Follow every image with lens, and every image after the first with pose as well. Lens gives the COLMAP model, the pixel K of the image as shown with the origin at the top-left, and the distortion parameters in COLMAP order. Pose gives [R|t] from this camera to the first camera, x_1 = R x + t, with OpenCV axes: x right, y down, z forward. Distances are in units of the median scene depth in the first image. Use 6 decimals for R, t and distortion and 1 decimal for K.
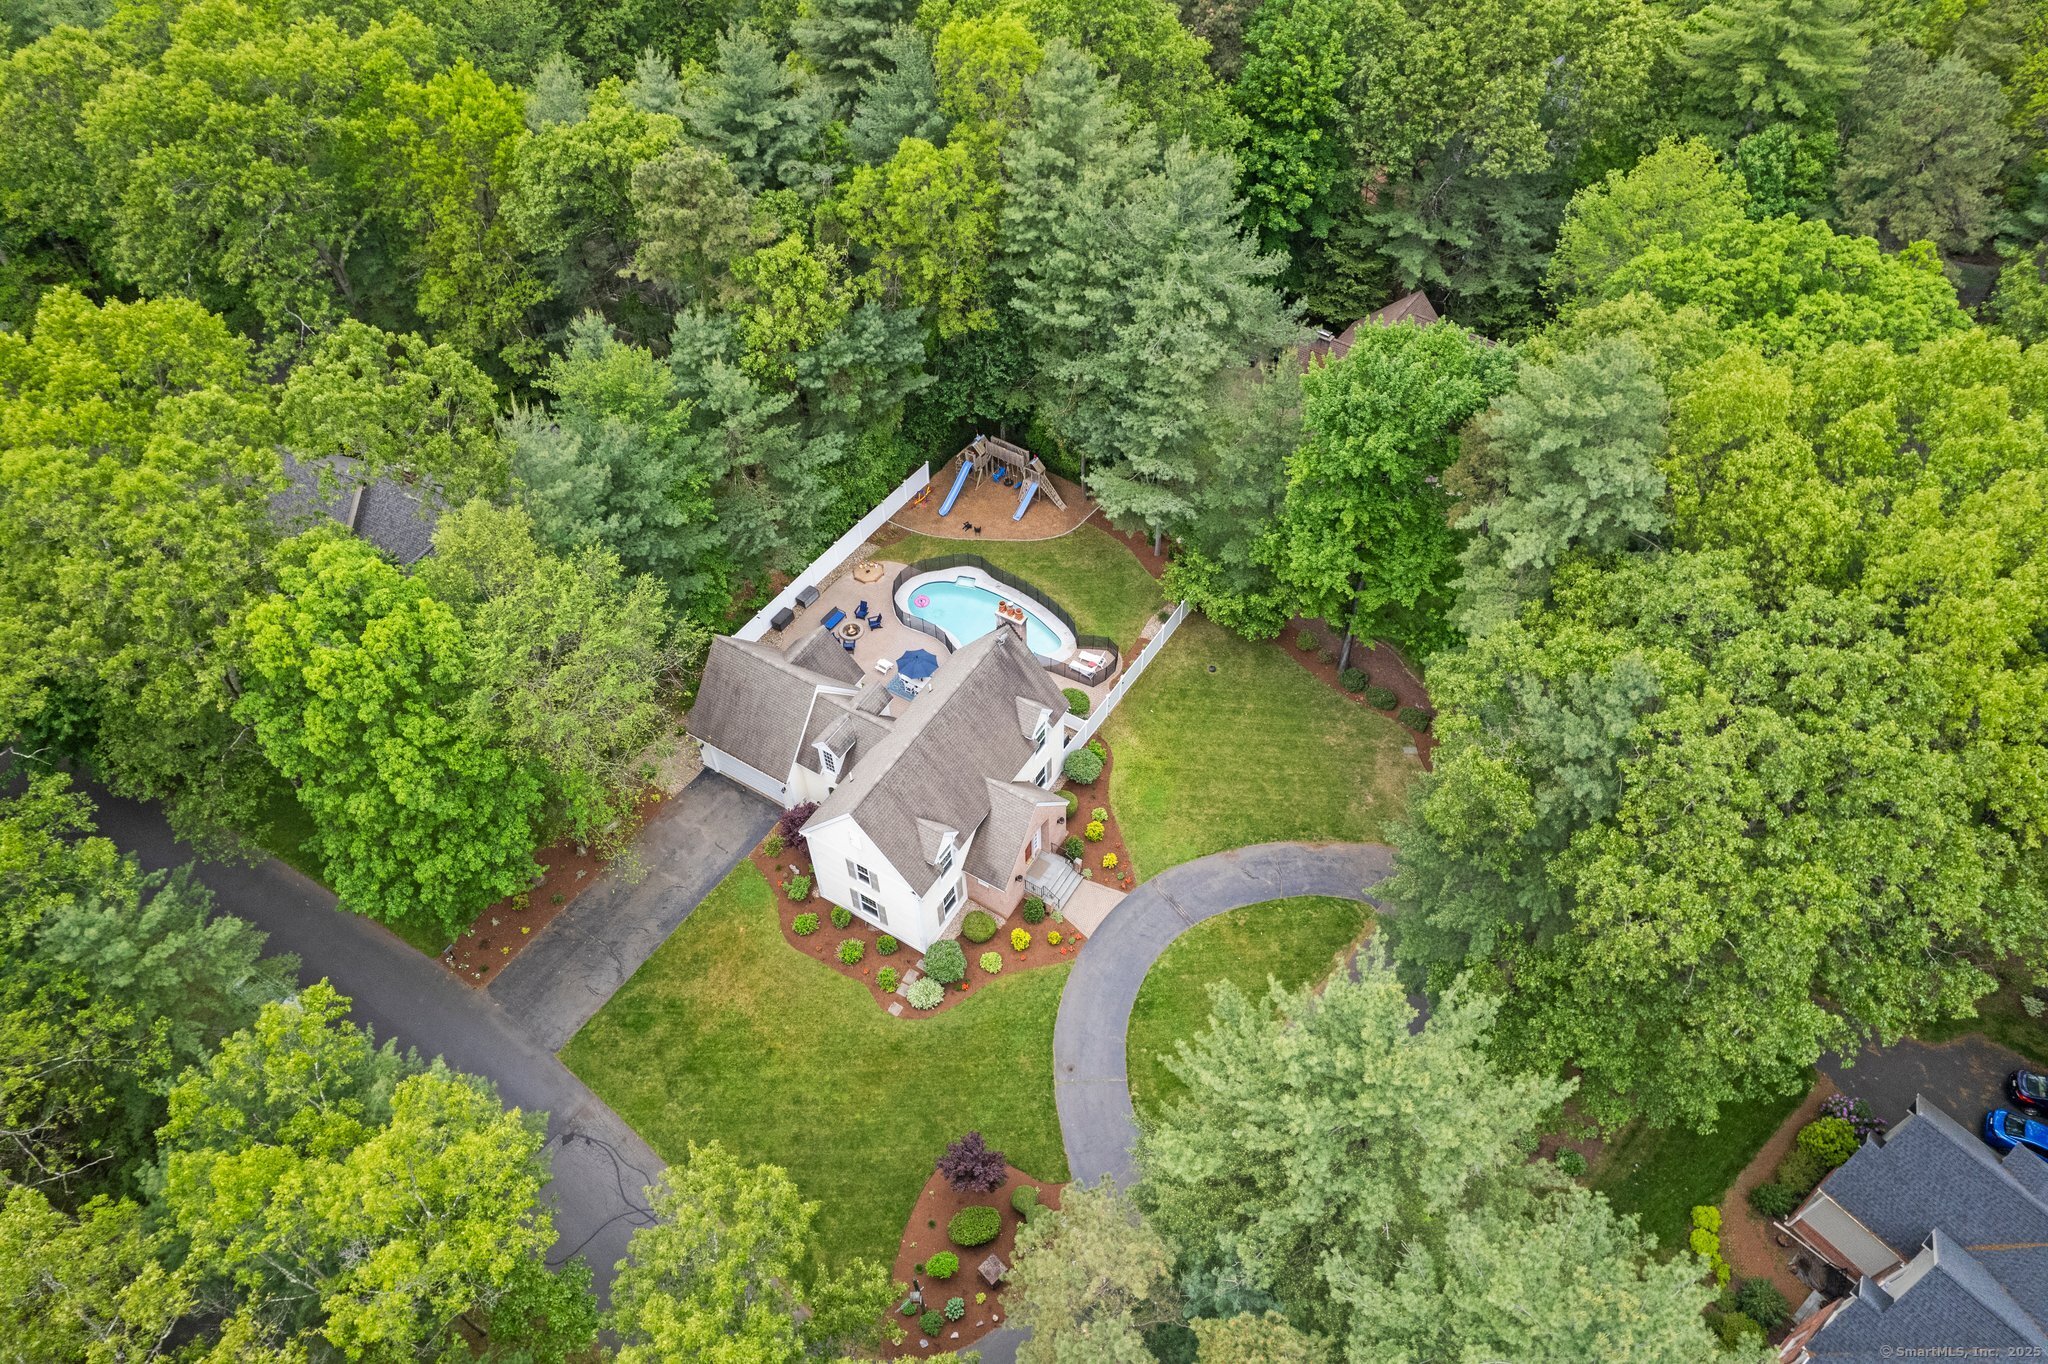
lens RADIAL K [[1271.7, 0, 1024.0], [0, 1271.7, 682.0], [0, 0, 1]] dist [-0.000759, -0.000505]
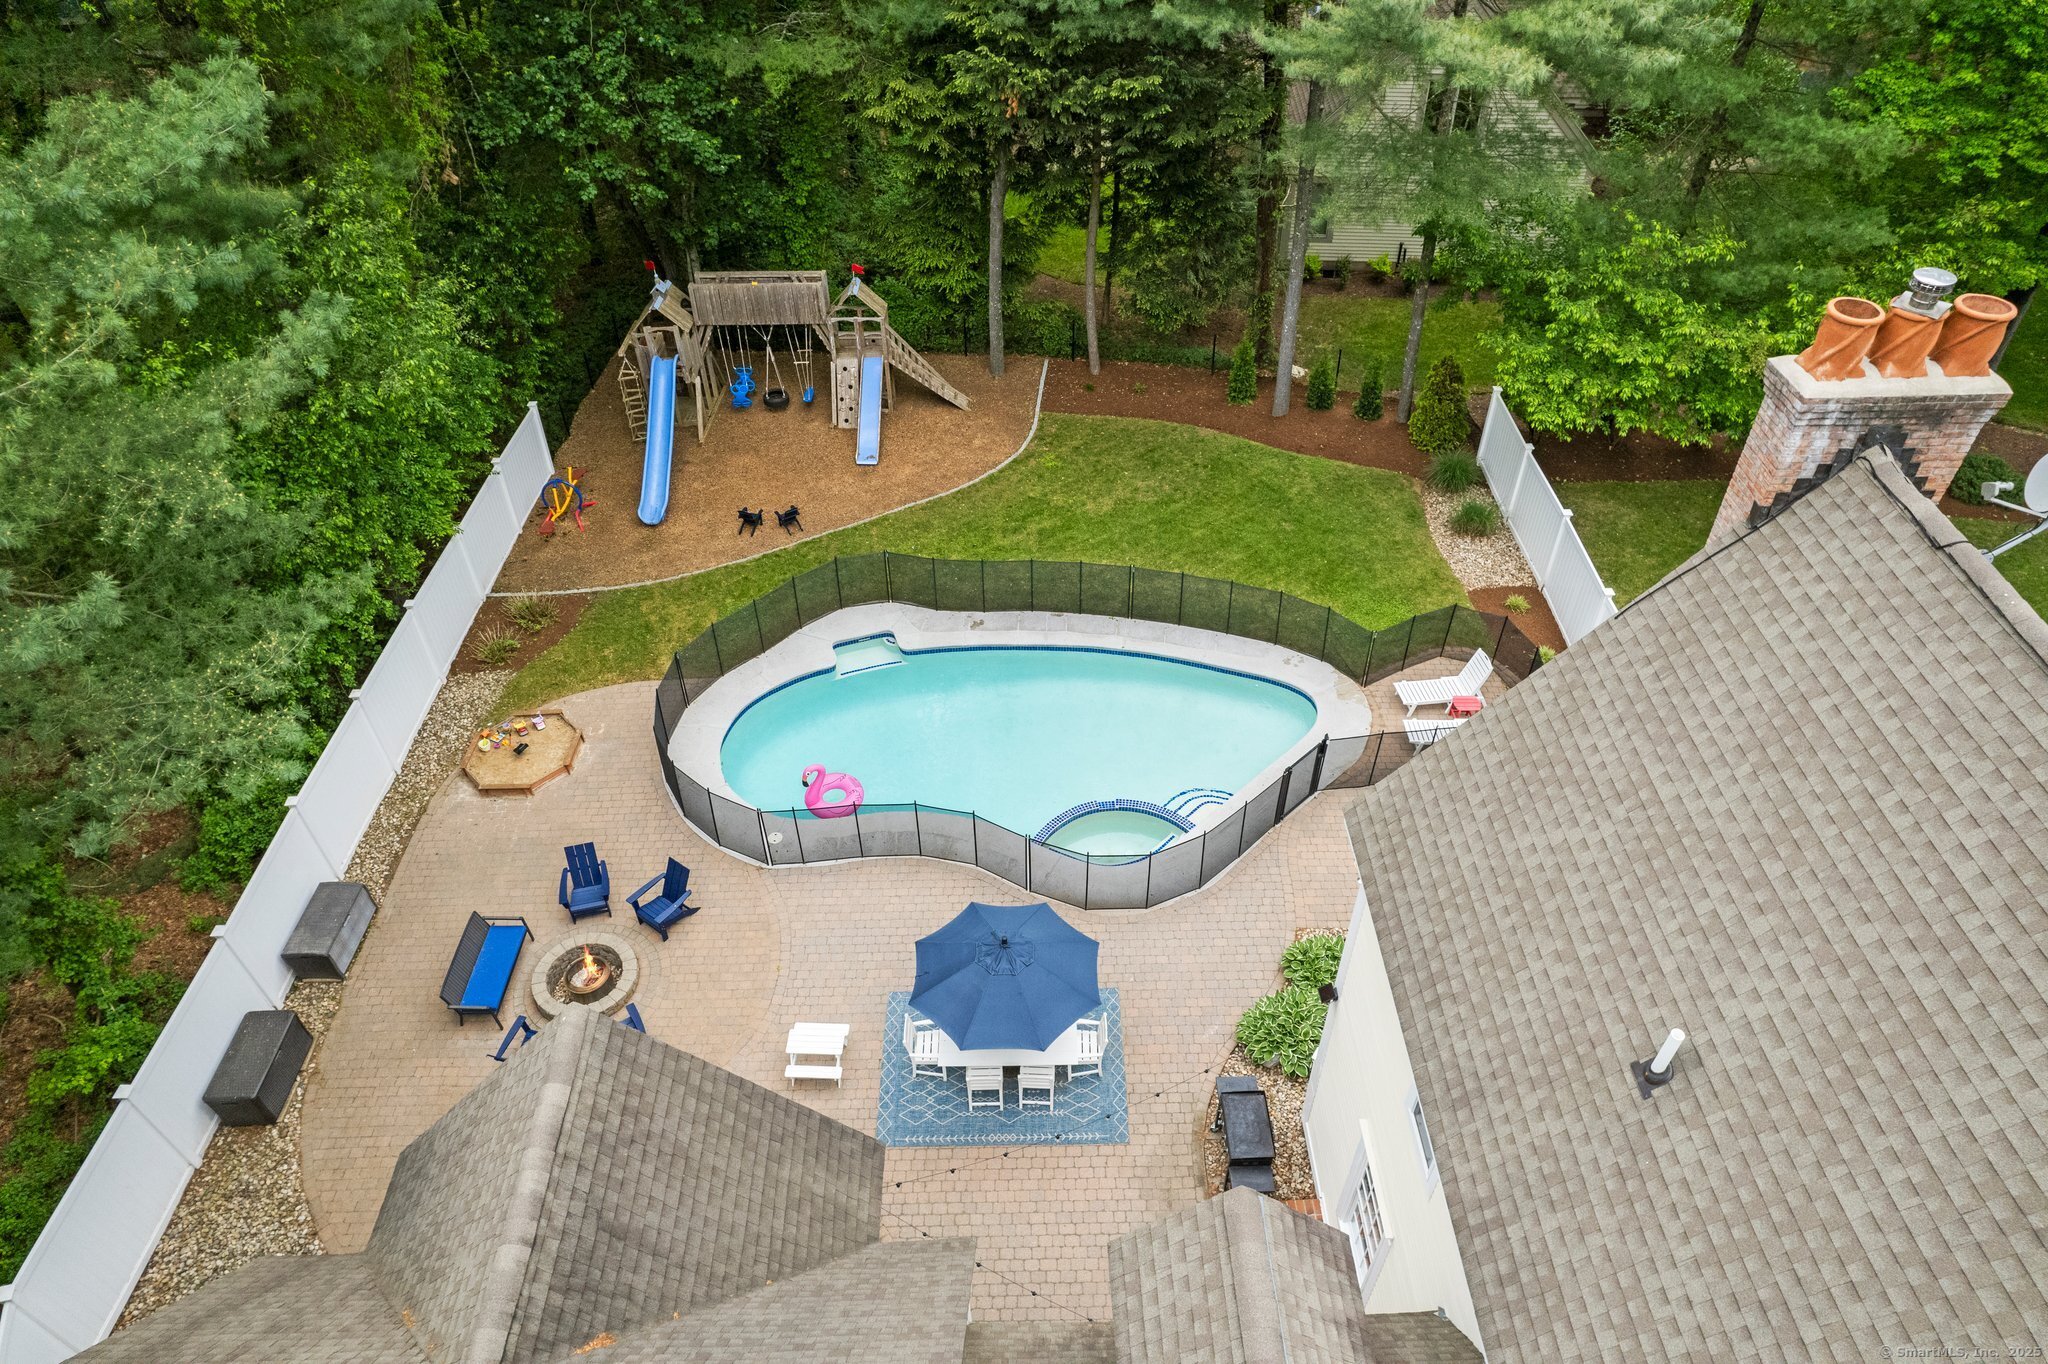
lens RADIAL K [[1271.7, 0, 1024.0], [0, 1271.7, 682.0], [0, 0, 1]] dist [-0.000759, -0.000505]
pose [[0.842449, -0.364379, 0.396872, -0.135779], [0.407969, 0.912561, -0.028158, -0.048559], [-0.351910, 0.185633, 0.917442, 0.712561]]
